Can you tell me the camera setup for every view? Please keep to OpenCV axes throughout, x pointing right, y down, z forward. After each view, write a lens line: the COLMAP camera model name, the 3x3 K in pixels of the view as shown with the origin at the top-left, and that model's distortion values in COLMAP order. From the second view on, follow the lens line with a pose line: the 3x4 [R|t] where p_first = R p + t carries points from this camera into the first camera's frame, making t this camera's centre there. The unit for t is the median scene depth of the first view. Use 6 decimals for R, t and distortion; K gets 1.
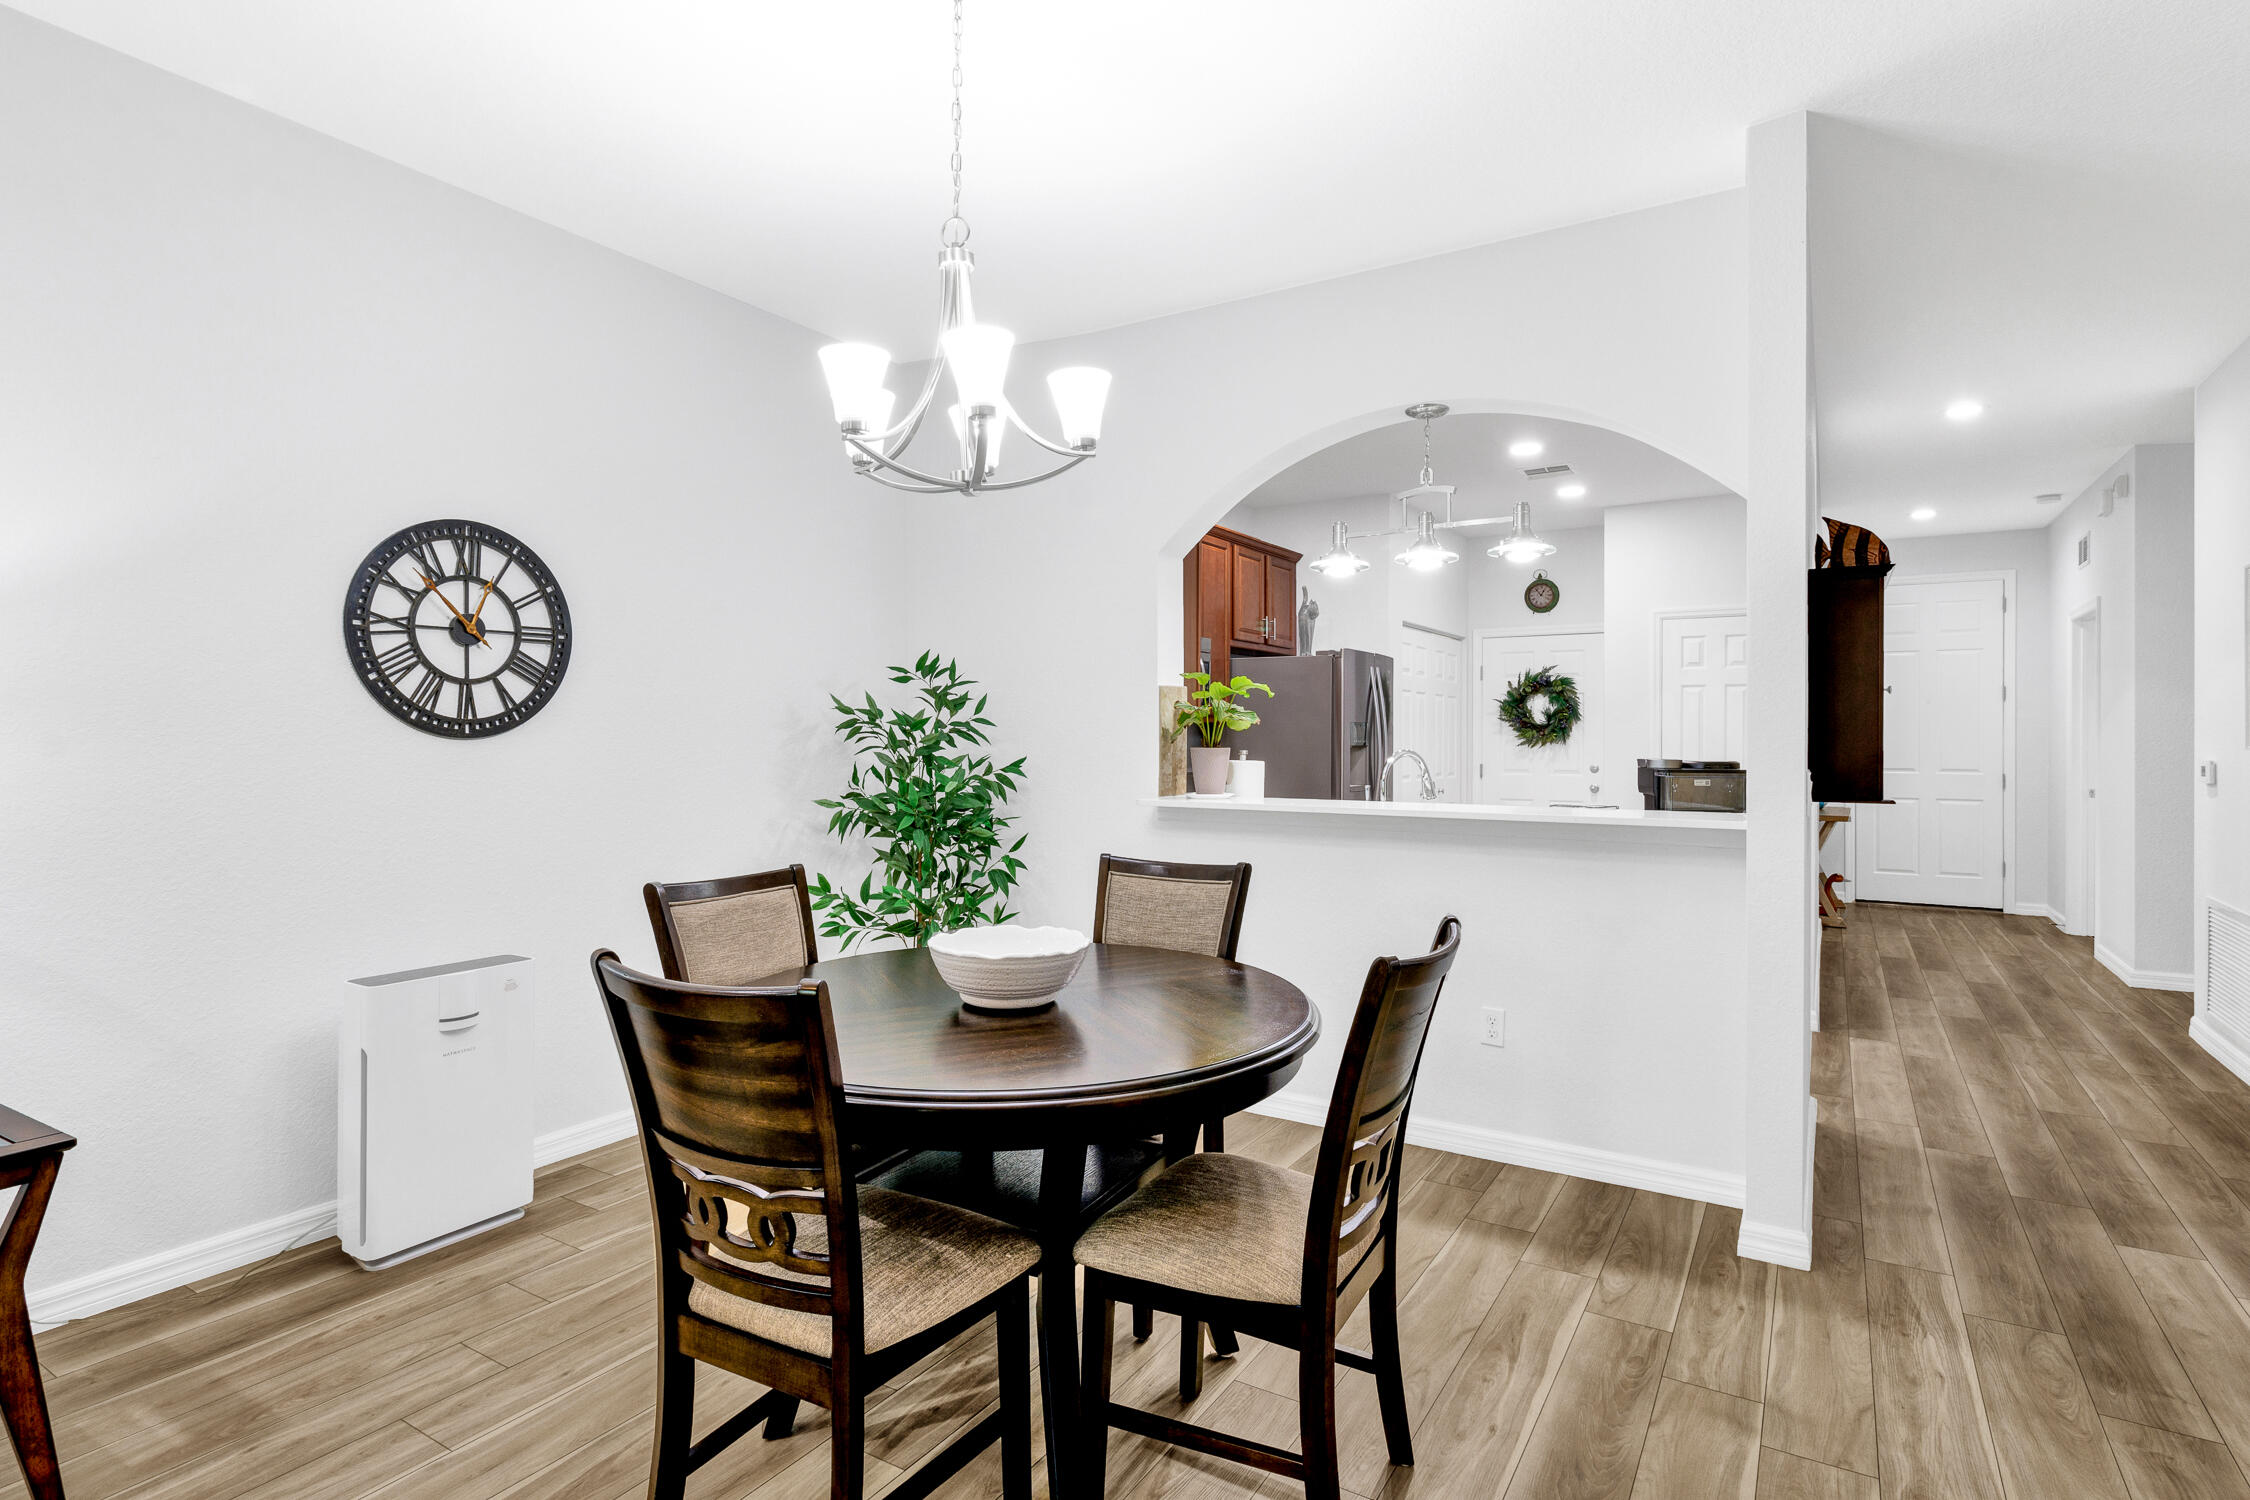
lens RADIAL K [[1135.8, 0, 1130.8], [0, 1135.8, 739.7], [0, 0, 1]] dist [-0.001009, 0.000111]
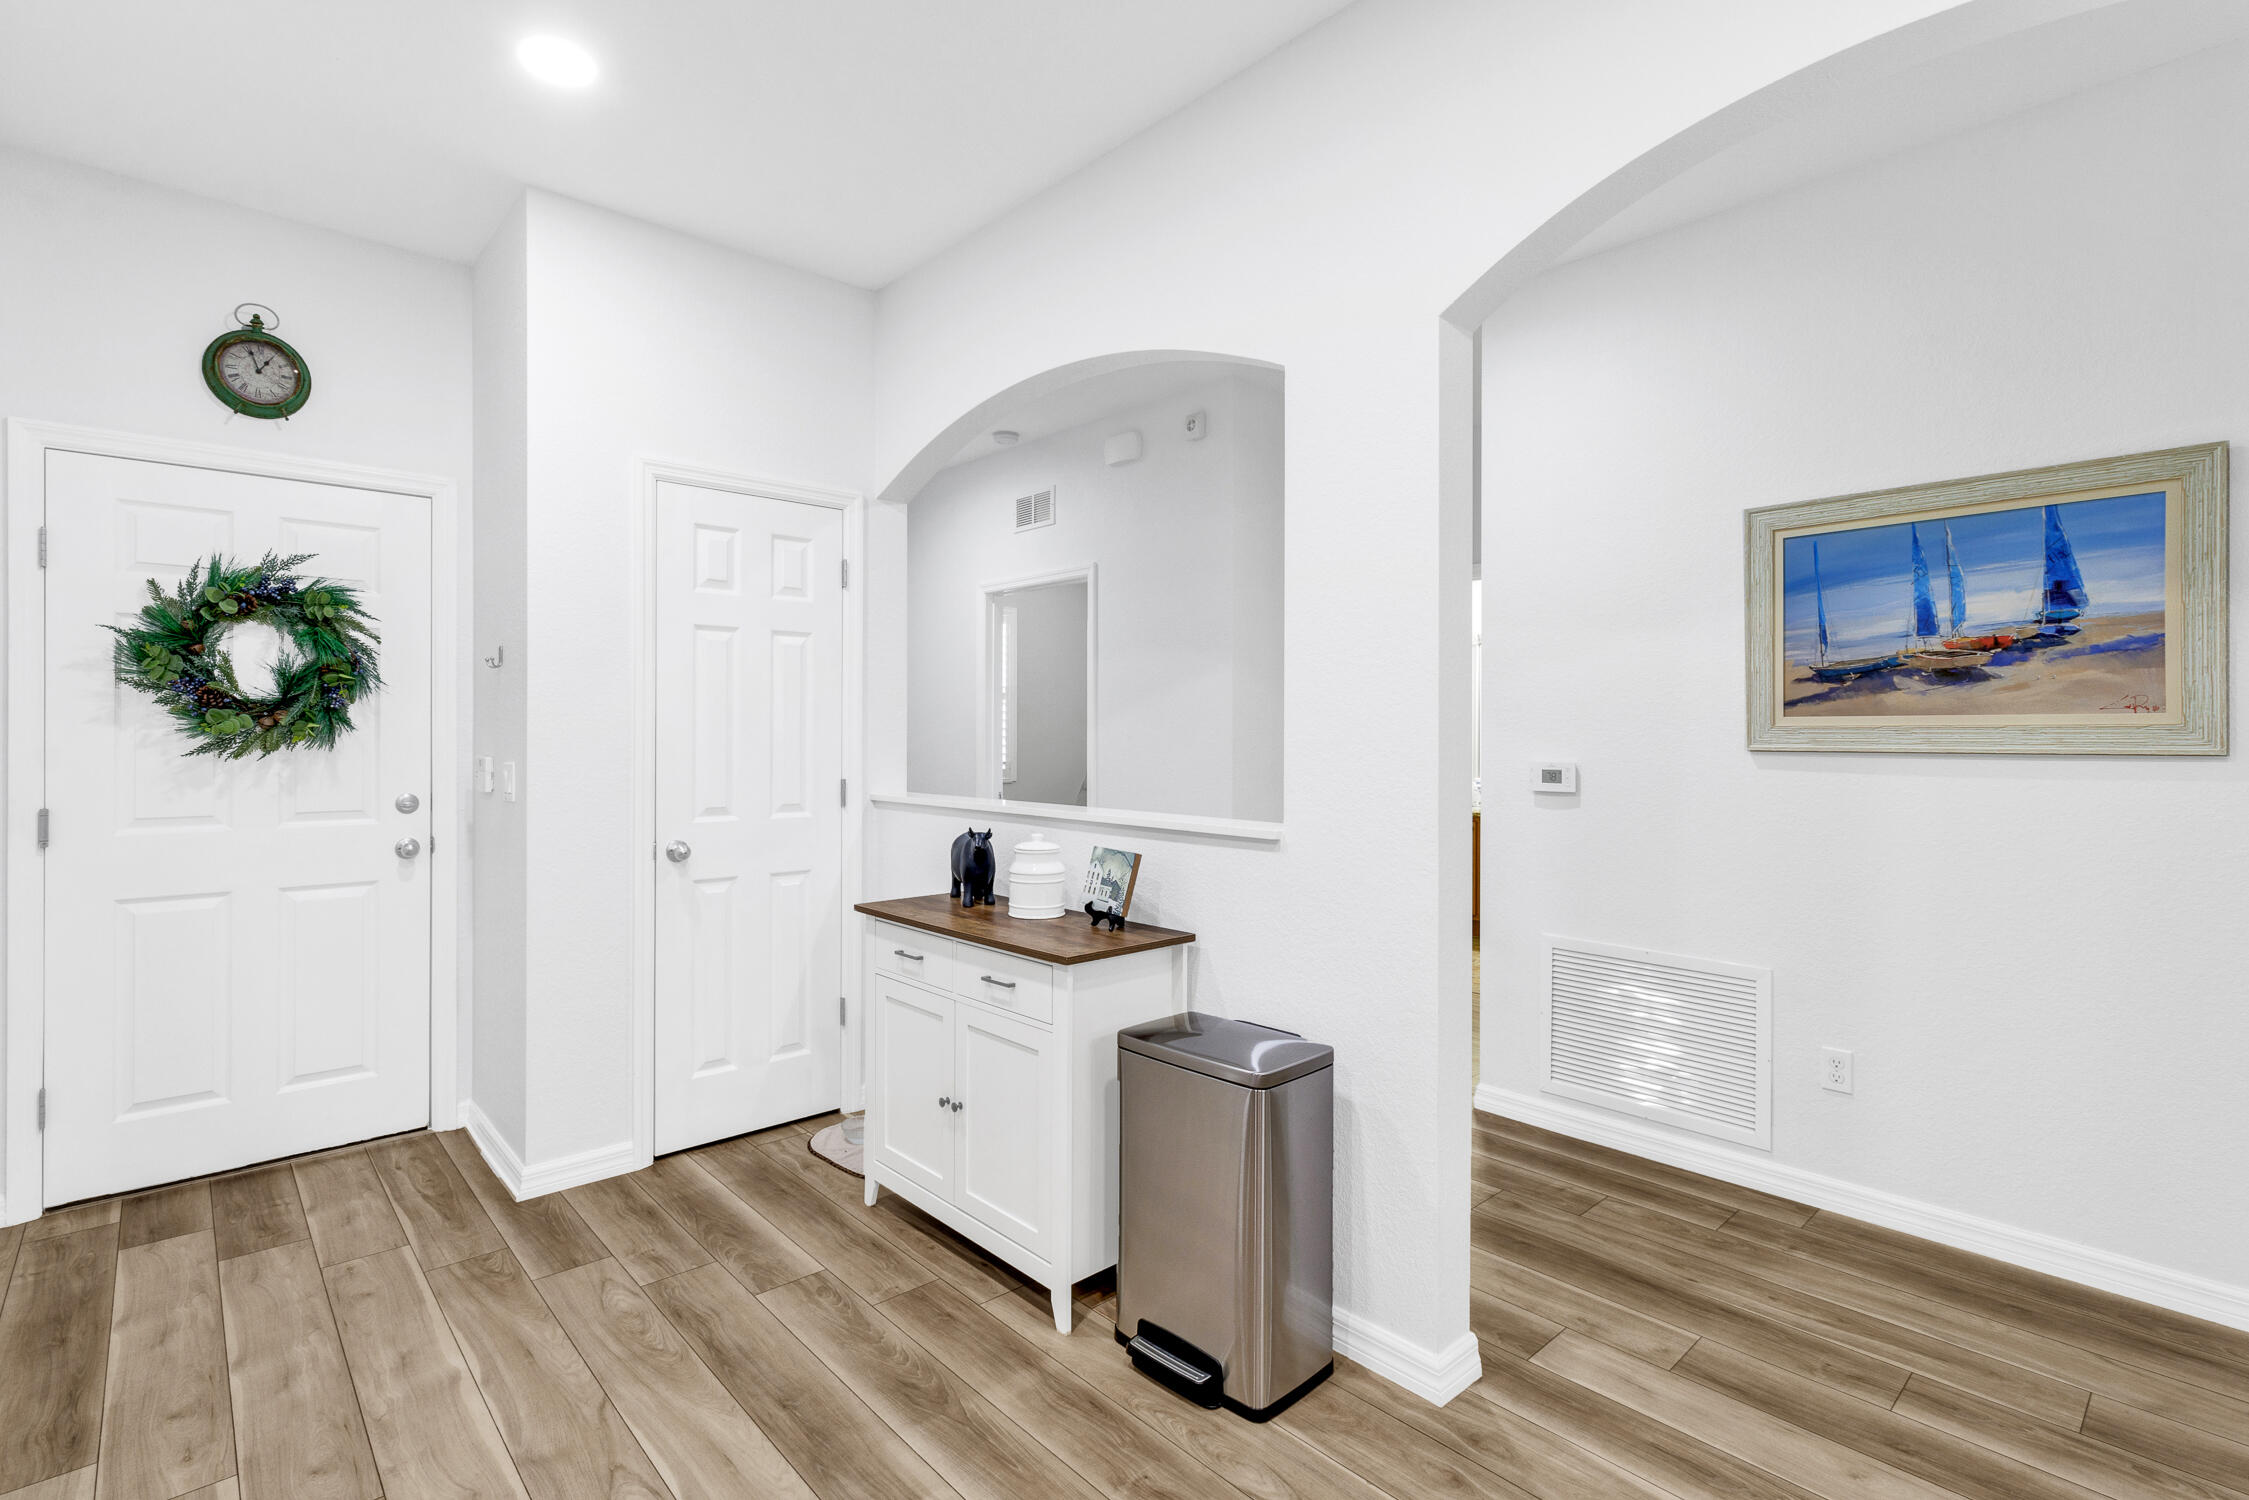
lens RADIAL K [[1045.9, 0, 1131.7], [0, 1045.9, 729.2], [0, 0, 1]] dist [0.000743, 0.000627]
pose [[0.268853, 0.000381, 0.963181, 0.235757], [0.000702, 1.000000, -0.000592, -0.006833], [-0.963181, 0.000835, 0.268852, 1.553549]]
